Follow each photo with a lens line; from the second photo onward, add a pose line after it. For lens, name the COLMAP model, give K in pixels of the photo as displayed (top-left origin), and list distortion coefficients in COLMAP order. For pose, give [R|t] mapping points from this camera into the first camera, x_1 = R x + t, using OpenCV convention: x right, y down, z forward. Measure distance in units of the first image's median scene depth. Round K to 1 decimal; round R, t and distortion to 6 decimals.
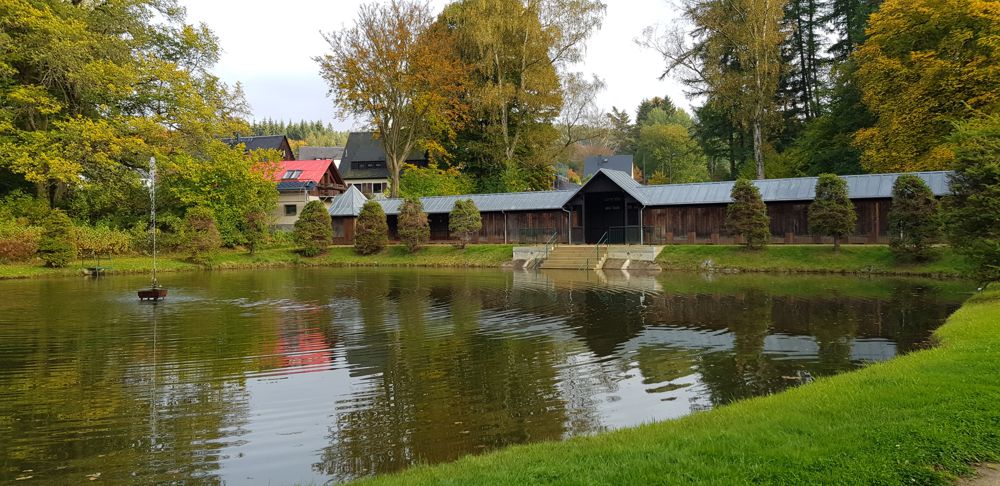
lens RADIAL K [[780.2, 0, 490.9], [0, 780.2, 228.2], [0, 0, 1]] dist [0.086732, -0.136816]
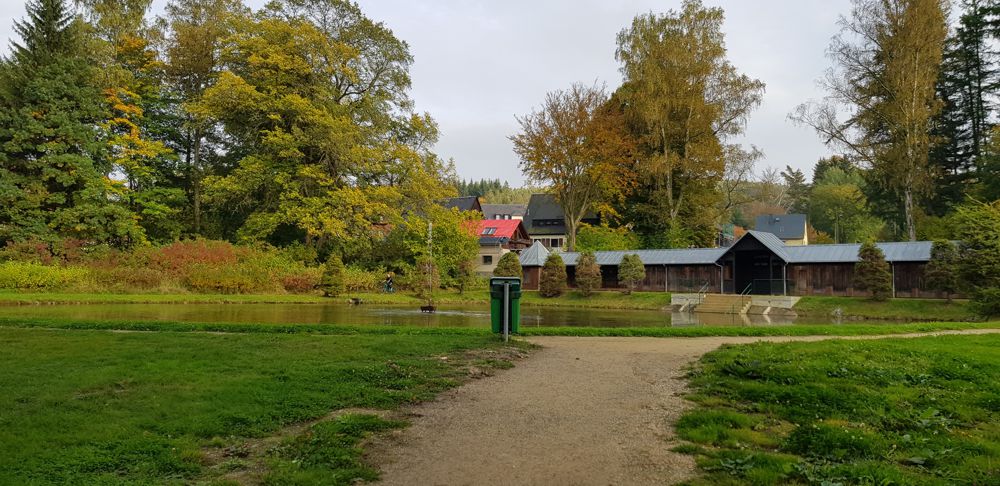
lens RADIAL K [[780.2, 0, 490.9], [0, 780.2, 228.2], [0, 0, 1]] dist [0.086732, -0.136816]
pose [[0.976737, 0.013413, -0.214019, 0.011017], [-0.028396, 0.997343, -0.067086, 0.009294], [0.212551, 0.071602, 0.974523, -0.199490]]
